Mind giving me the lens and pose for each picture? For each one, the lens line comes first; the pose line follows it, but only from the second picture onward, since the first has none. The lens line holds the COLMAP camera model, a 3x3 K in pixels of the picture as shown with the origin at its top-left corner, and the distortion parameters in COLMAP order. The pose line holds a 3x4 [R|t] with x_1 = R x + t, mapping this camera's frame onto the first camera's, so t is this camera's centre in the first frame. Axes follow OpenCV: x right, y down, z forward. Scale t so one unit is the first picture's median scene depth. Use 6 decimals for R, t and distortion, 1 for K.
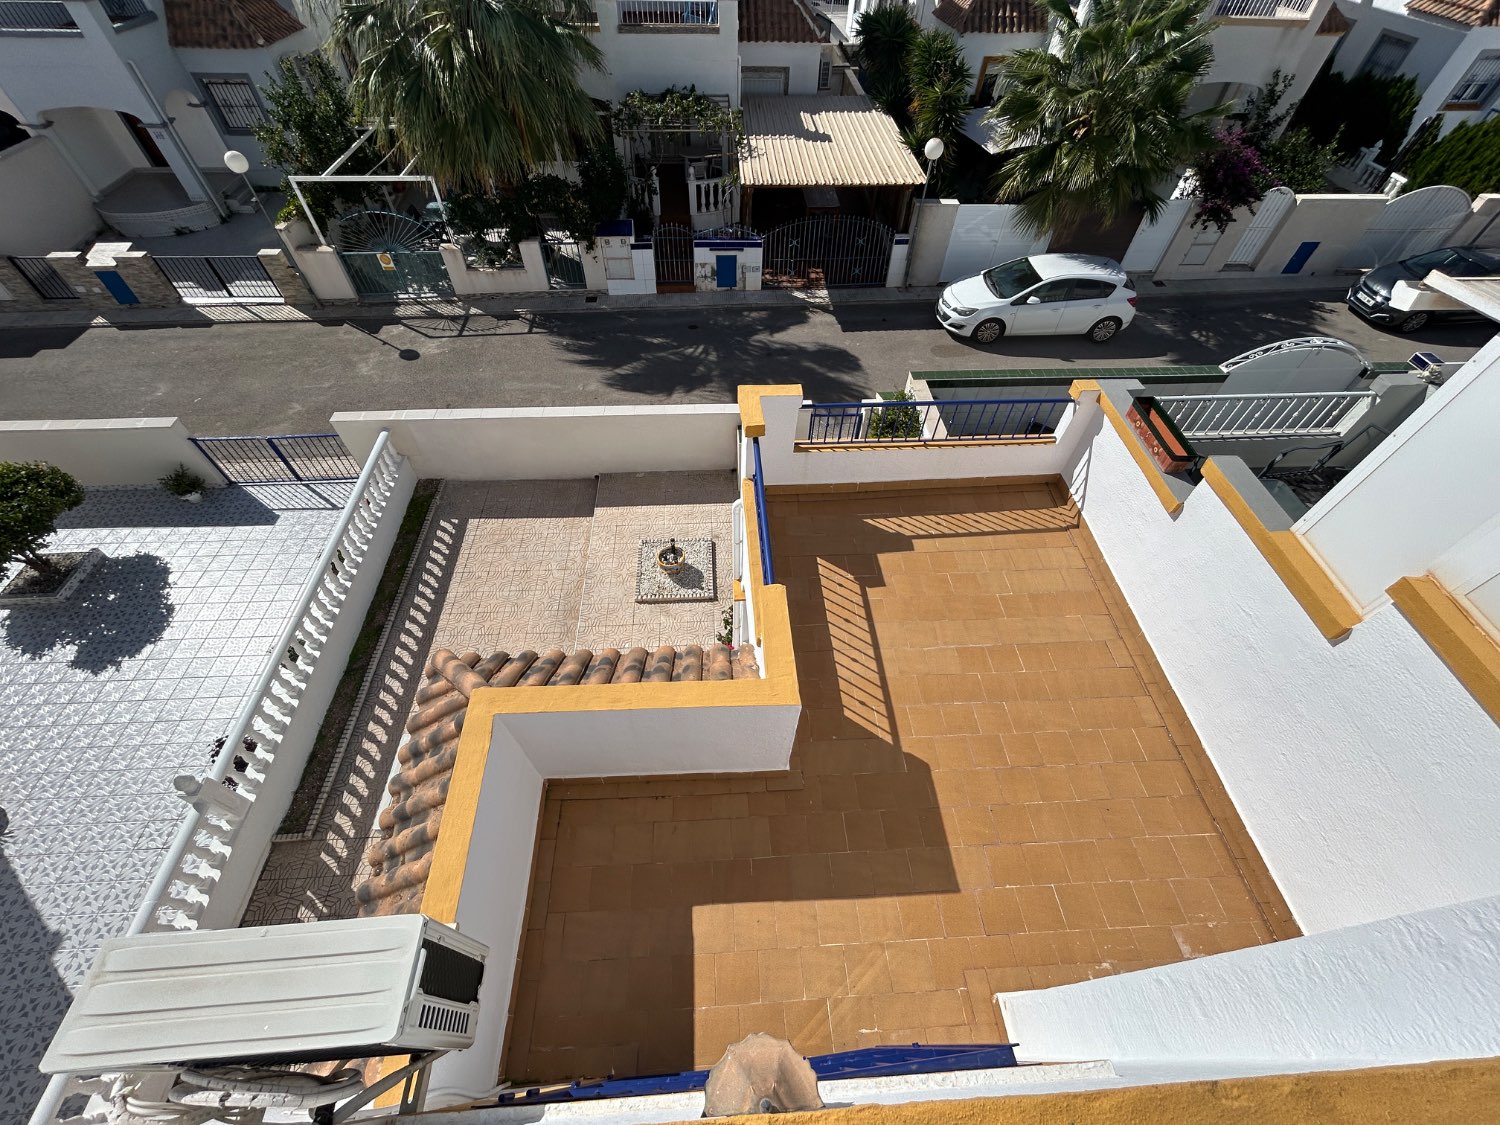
lens RADIAL K [[604.4, 0, 749.9], [0, 604.4, 570.6], [0, 0, 1]] dist [-0.011631, 0.002311]
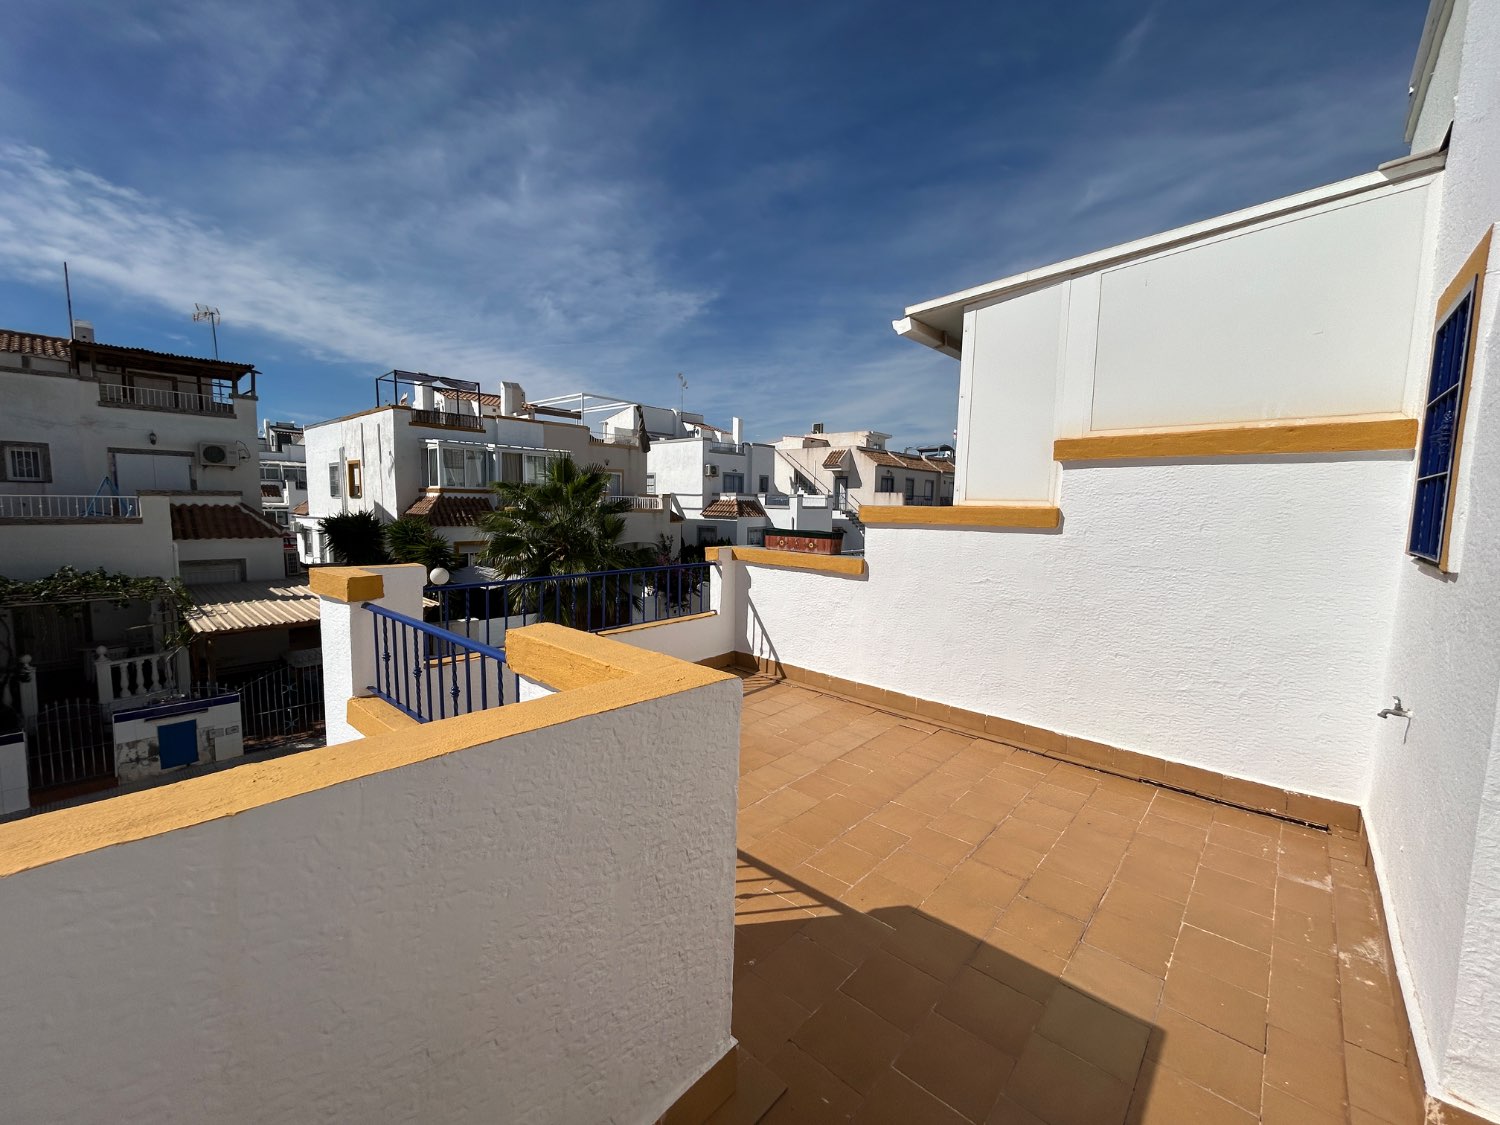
lens RADIAL K [[604.4, 0, 753.3], [0, 604.4, 569.4], [0, 0, 1]] dist [-0.011631, 0.002311]
pose [[0.701163, -0.076078, 0.708930, -0.124009], [0.556502, 0.679972, -0.477434, 0.224941], [-0.445730, 0.729280, 0.519109, 0.423441]]
